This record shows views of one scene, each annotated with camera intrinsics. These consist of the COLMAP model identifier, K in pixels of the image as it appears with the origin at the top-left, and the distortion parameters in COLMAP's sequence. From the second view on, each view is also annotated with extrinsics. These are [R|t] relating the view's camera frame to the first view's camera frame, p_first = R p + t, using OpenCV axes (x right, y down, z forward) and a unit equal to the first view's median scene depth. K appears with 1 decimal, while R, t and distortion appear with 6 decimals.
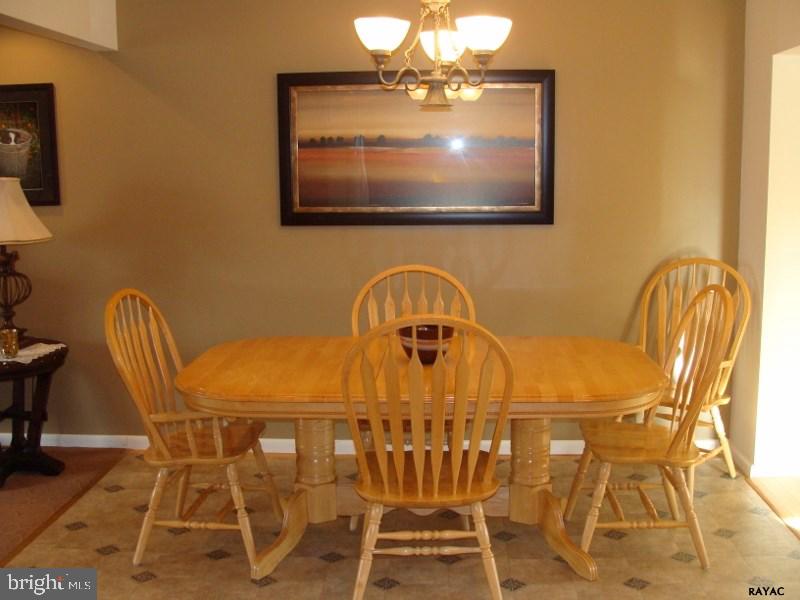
lens RADIAL K [[910.5, 0, 403.0], [0, 910.5, 319.9], [0, 0, 1]] dist [-0.212936, 0.272083]
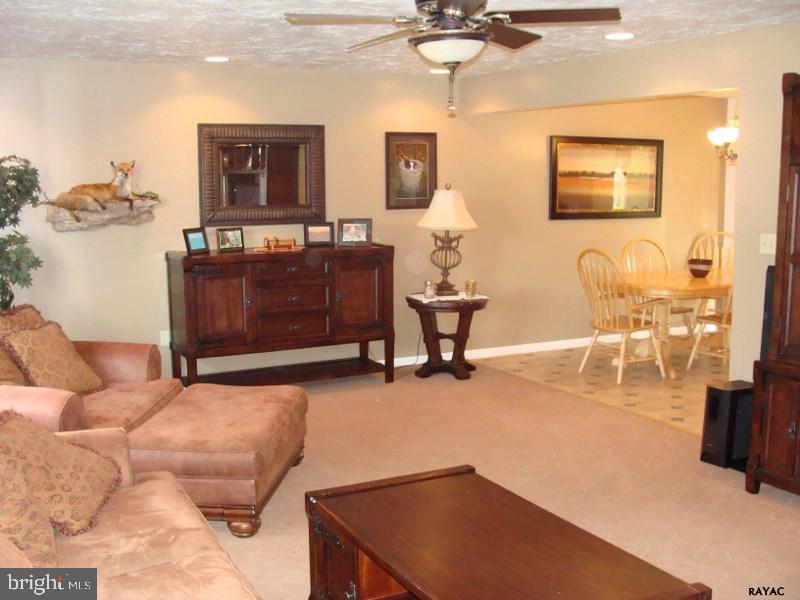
lens RADIAL K [[910.5, 0, 403.0], [0, 910.5, 319.9], [0, 0, 1]] dist [-0.212936, 0.272083]
pose [[0.851083, -0.076302, 0.519457, -1.351402], [0.075136, 0.996900, 0.023329, 0.030934], [-0.519627, 0.019175, 0.854178, -0.383676]]
